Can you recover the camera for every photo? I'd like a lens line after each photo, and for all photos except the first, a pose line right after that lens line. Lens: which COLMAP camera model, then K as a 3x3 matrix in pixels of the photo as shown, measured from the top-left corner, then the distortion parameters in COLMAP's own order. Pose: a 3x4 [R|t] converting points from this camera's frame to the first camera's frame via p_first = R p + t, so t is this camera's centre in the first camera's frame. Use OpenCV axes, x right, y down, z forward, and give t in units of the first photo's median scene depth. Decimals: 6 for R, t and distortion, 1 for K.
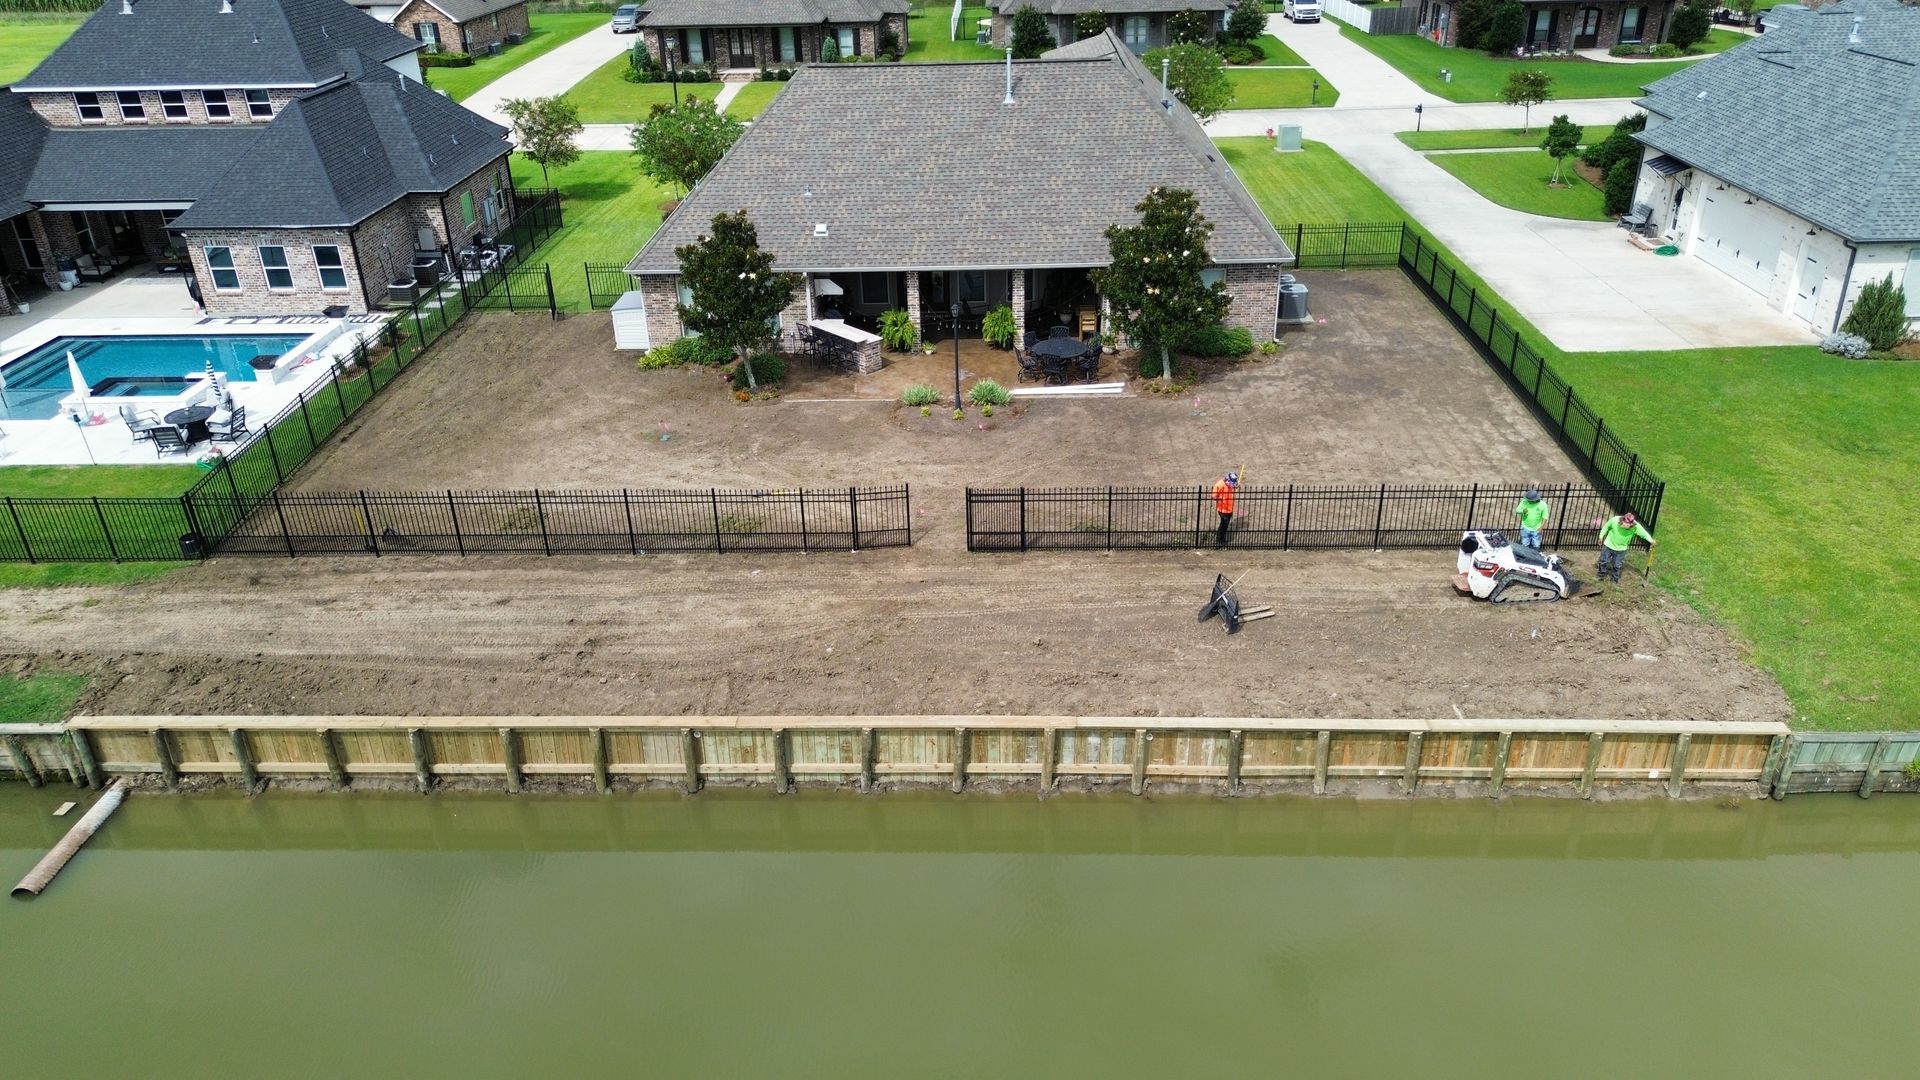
lens RADIAL K [[1348.4, 0, 960.0], [0, 1348.4, 540.0], [0, 0, 1]] dist [0.078317, -0.066506]
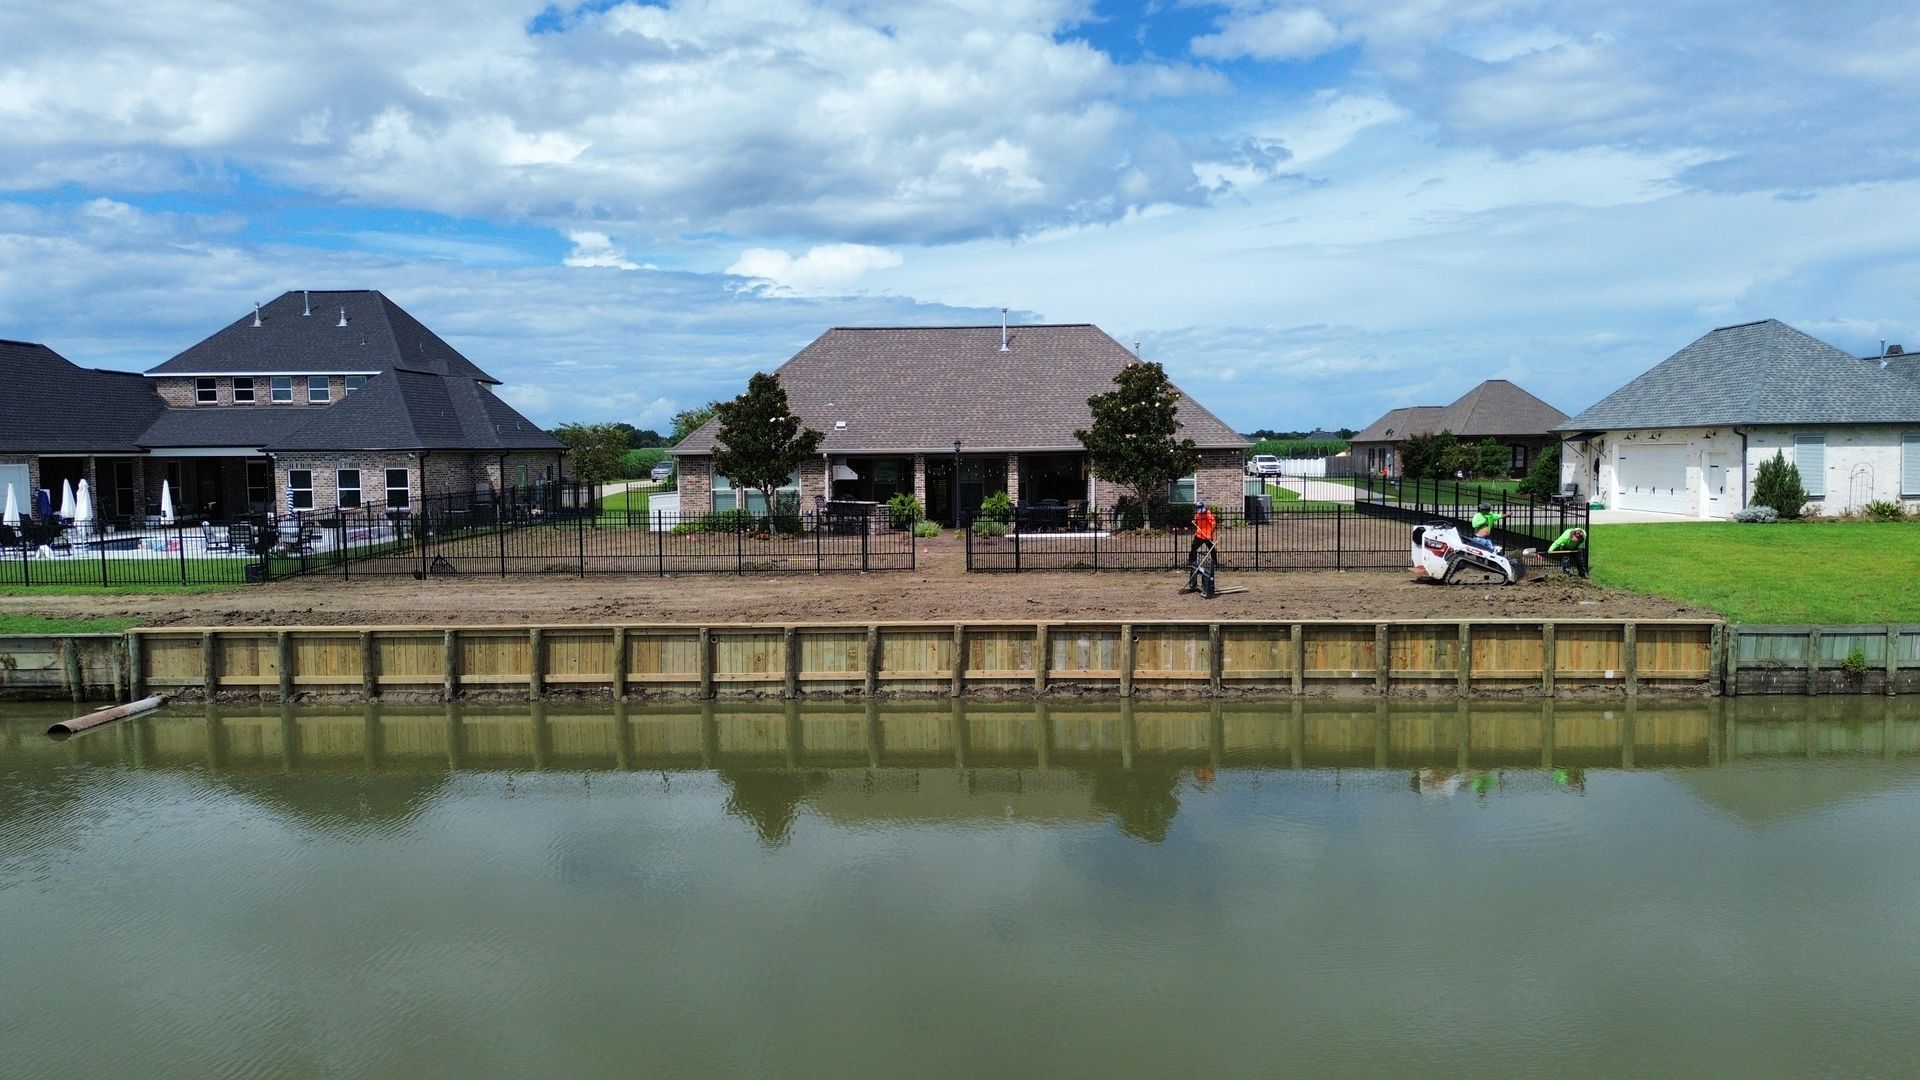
lens RADIAL K [[1348.4, 0, 960.0], [0, 1348.4, 540.0], [0, 0, 1]] dist [0.078317, -0.066506]
pose [[0.999914, 0.013061, -0.000660, 0.000444], [-0.012267, 0.919215, -0.393565, 0.477071], [-0.004534, 0.393539, 0.919297, -0.015757]]
